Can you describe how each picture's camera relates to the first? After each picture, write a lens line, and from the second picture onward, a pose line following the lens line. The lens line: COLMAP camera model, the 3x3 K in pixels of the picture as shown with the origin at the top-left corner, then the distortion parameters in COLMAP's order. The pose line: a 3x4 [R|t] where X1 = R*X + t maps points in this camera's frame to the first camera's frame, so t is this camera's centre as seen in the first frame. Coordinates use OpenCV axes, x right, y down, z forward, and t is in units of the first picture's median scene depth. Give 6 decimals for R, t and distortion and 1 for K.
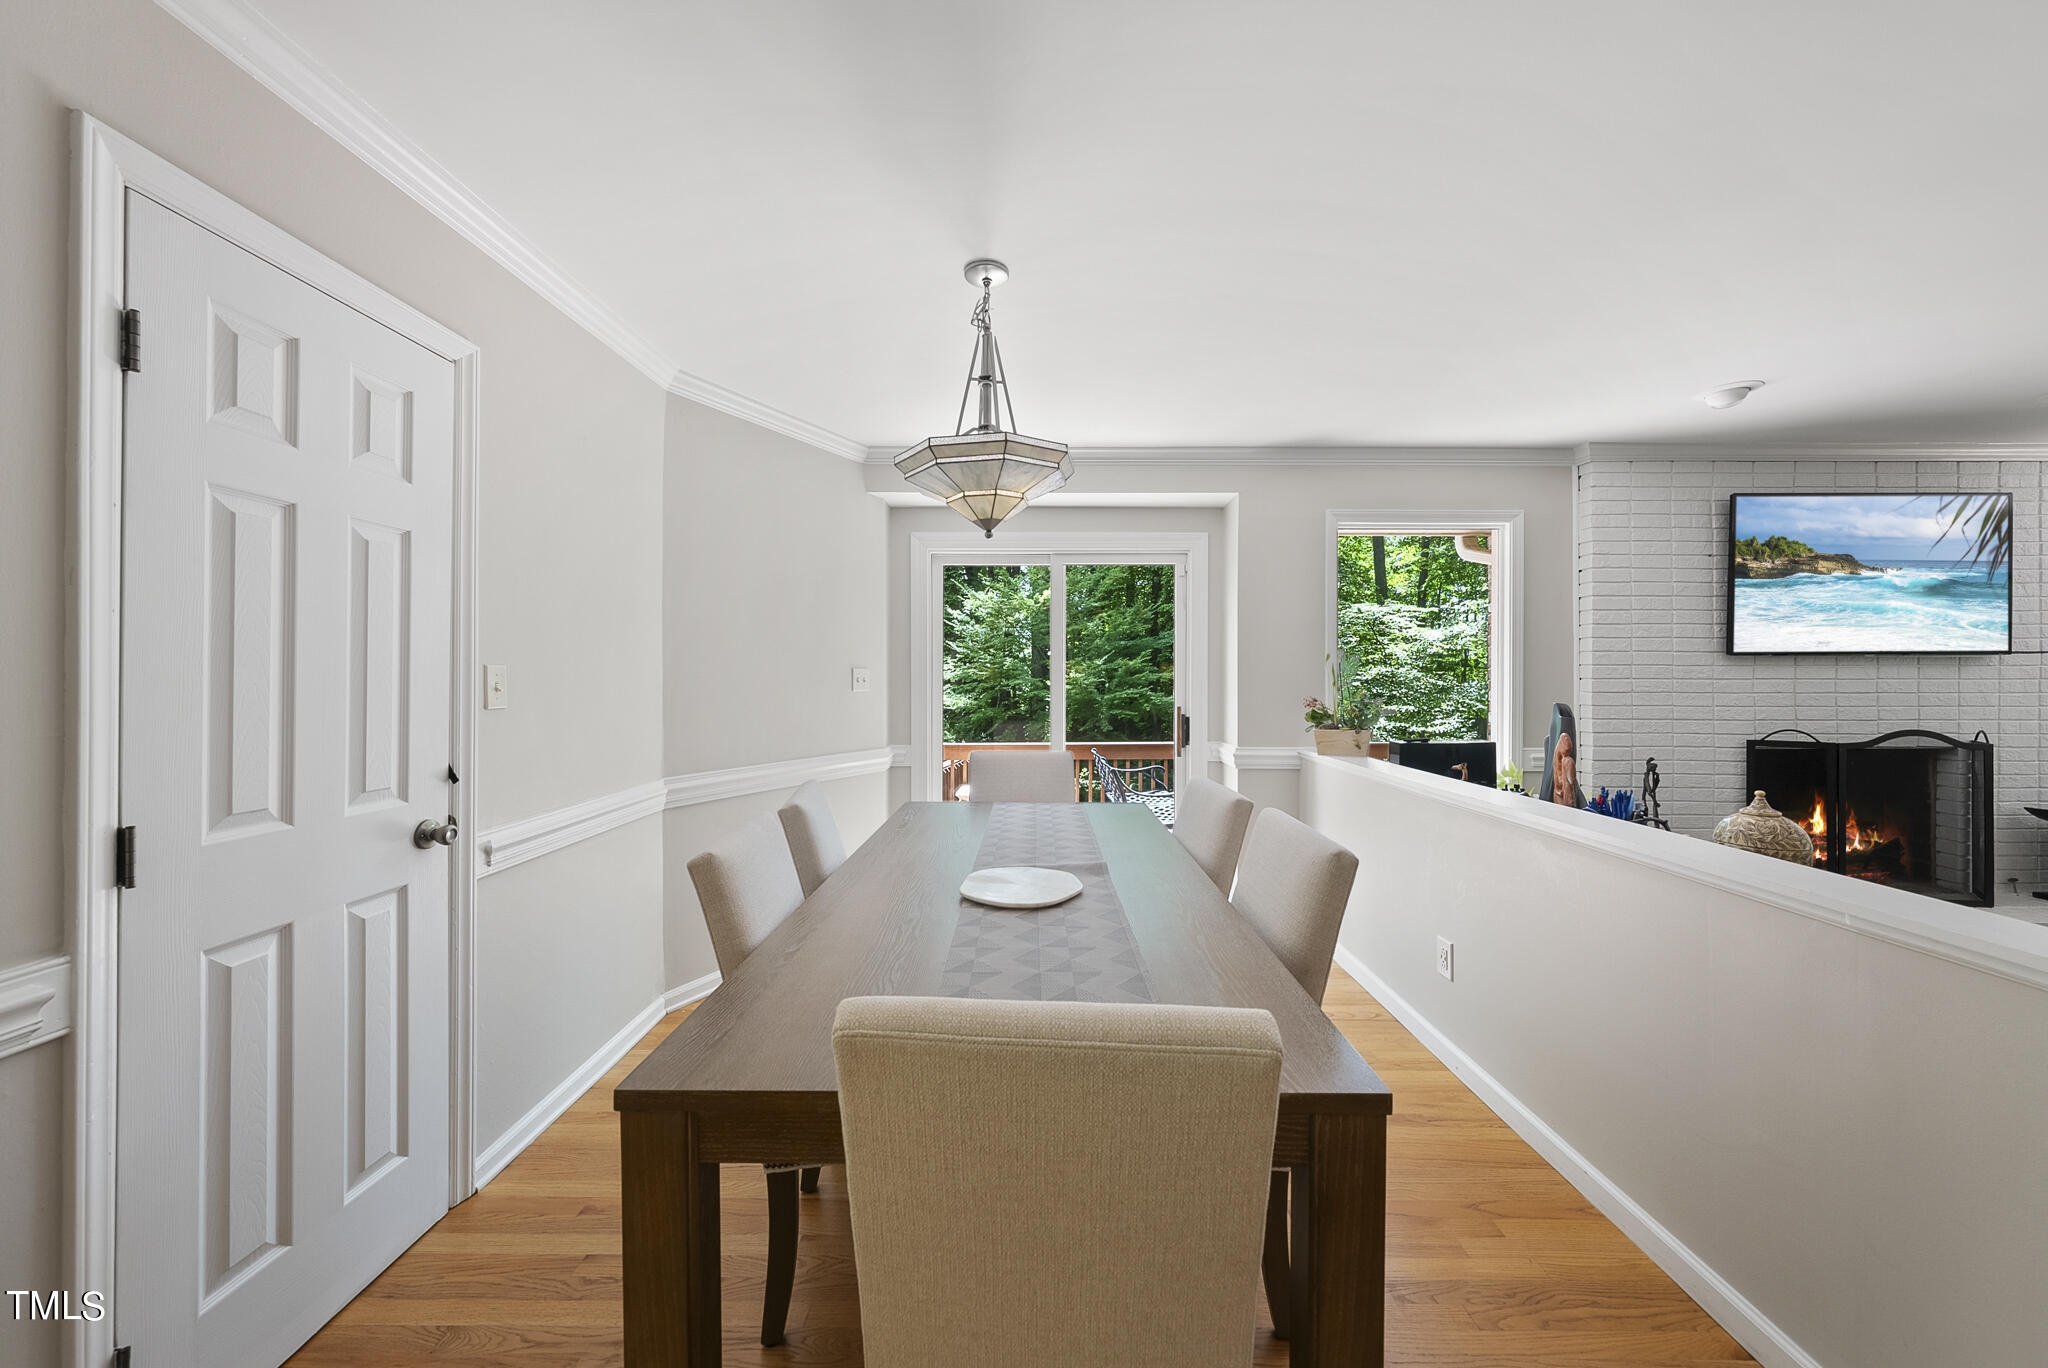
lens RADIAL K [[703.1, 0, 1042.4], [0, 703.1, 667.1], [0, 0, 1]] dist [-0.005690, 0.000032]
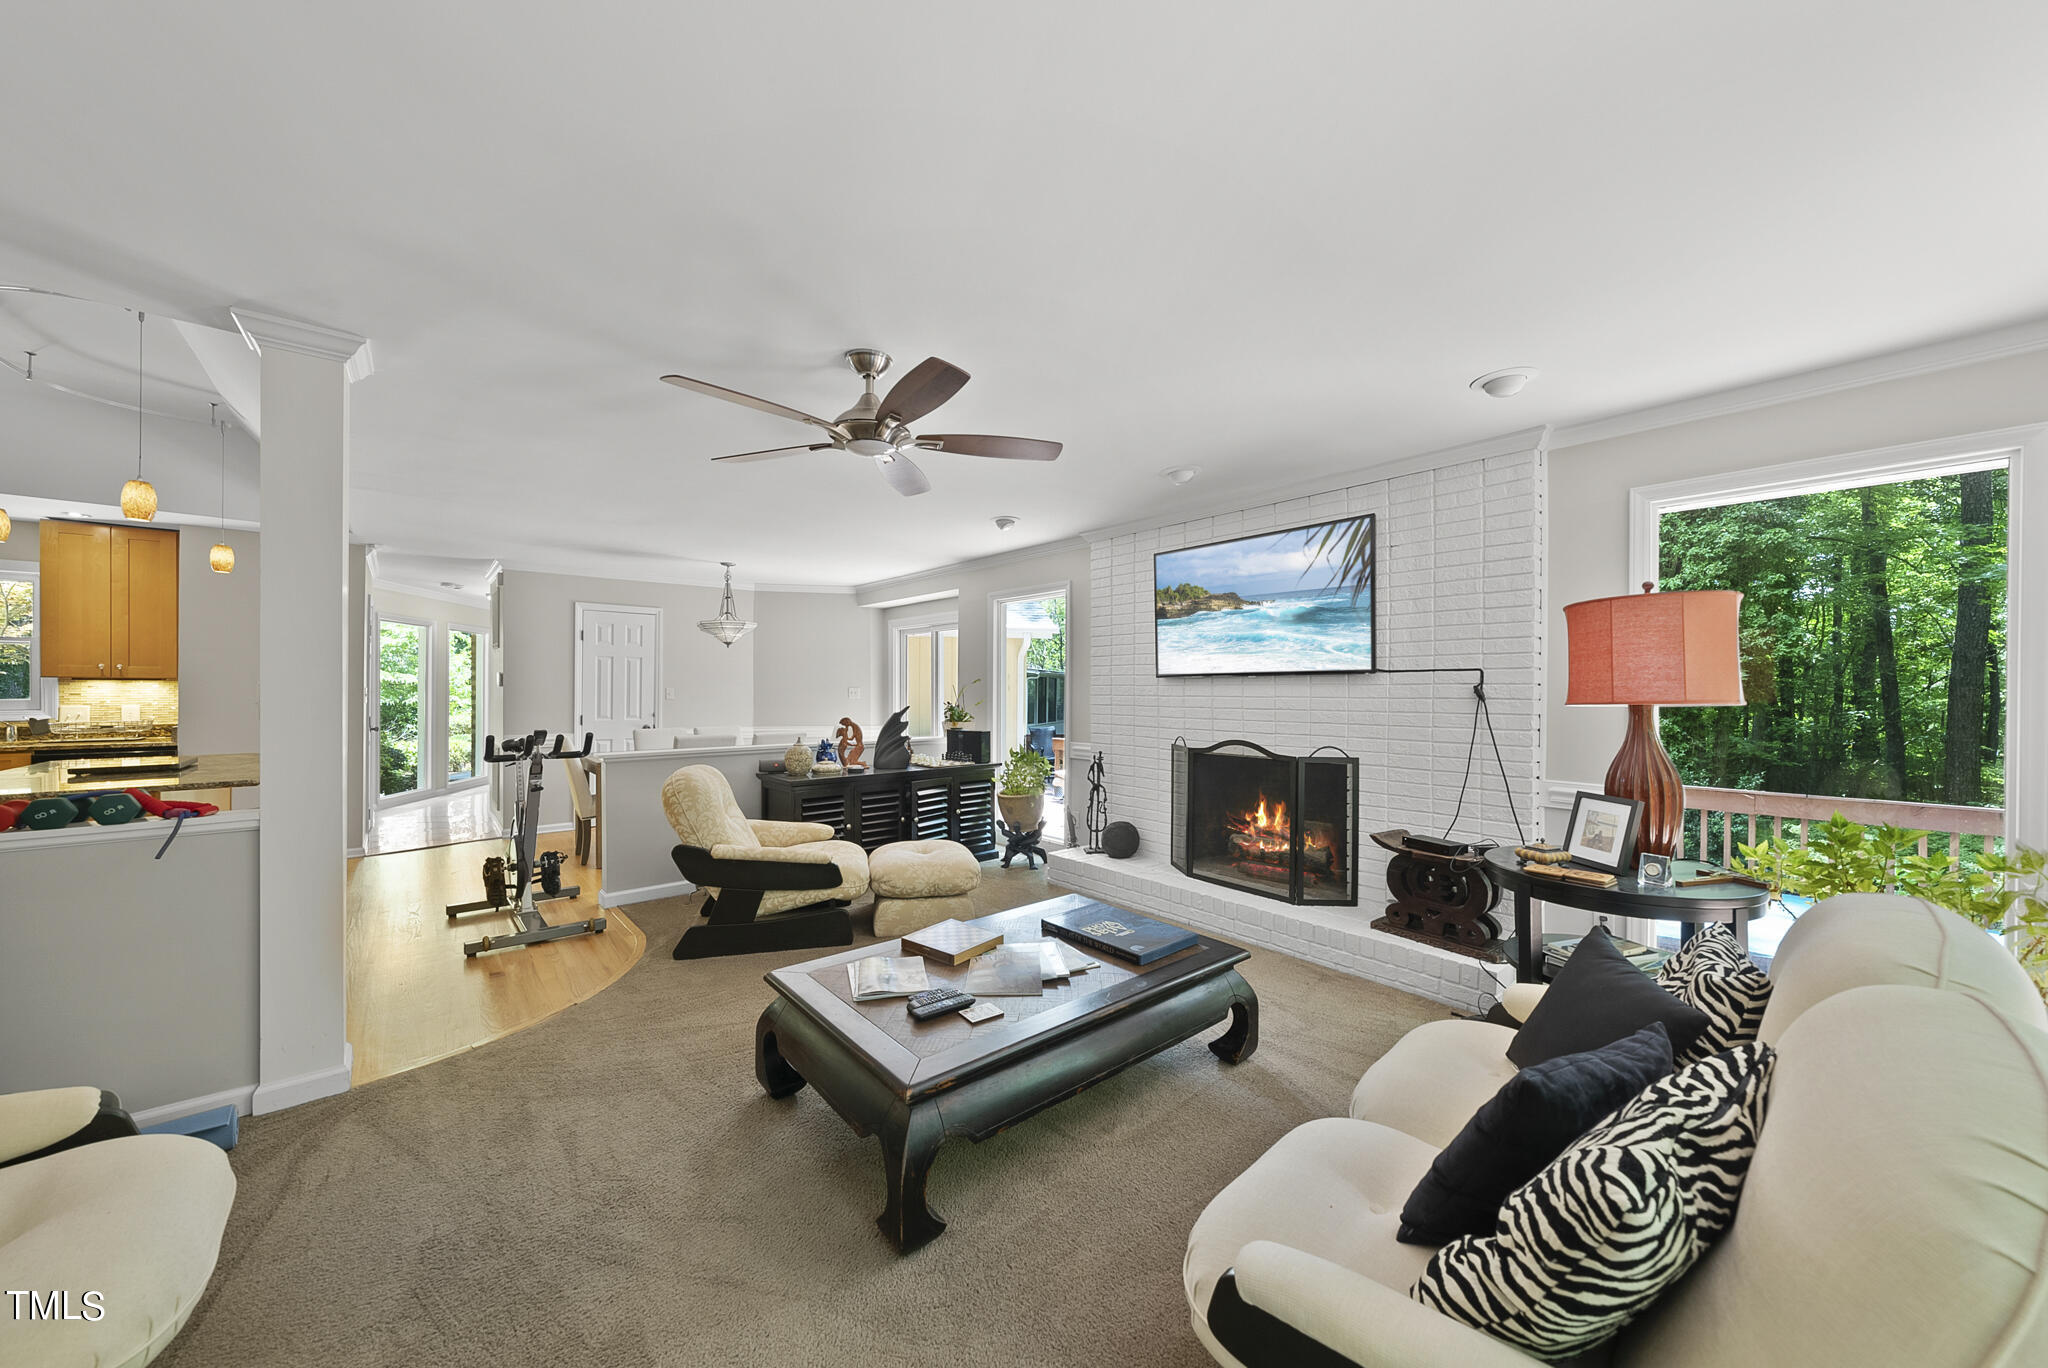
lens RADIAL K [[703.1, 0, 1016.4], [0, 703.1, 705.9], [0, 0, 1]] dist [-0.005690, 0.000032]
pose [[0.651090, 0.024579, -0.758603, 1.822097], [0.001959, 0.999418, 0.034063, -0.010823], [0.758998, -0.023665, 0.650663, -0.056546]]
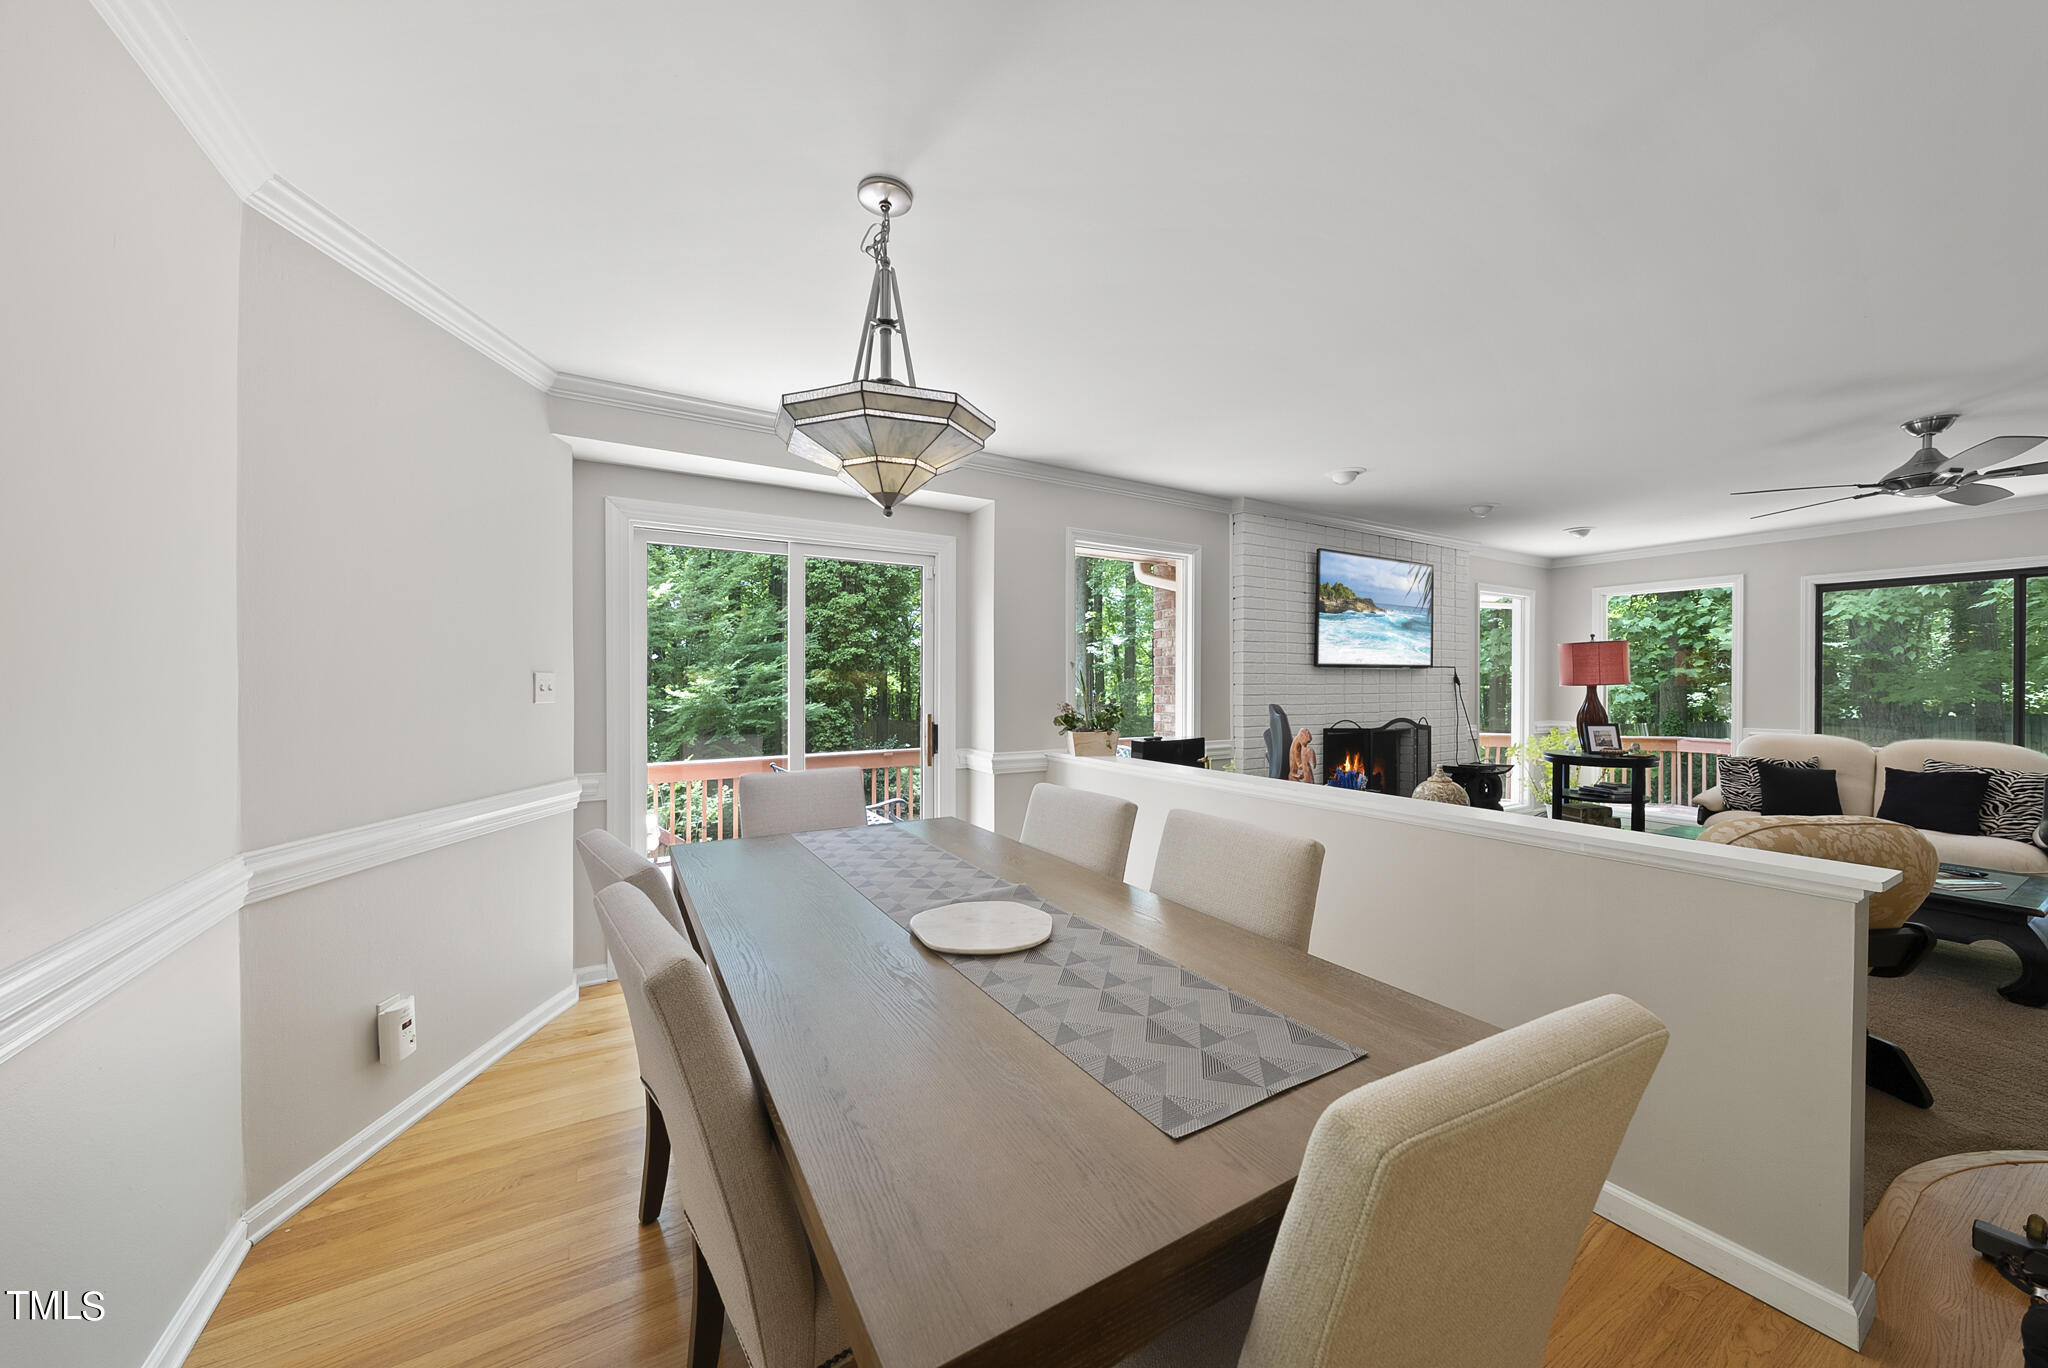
lens RADIAL K [[703.1, 0, 1036.2], [0, 703.1, 680.0], [0, 0, 1]] dist [-0.005690, 0.000032]
pose [[0.856694, 0.001360, 0.515823, -0.192831], [-0.005778, 0.999959, 0.006961, 0.001725], [-0.515793, -0.008944, 0.856667, 0.106349]]
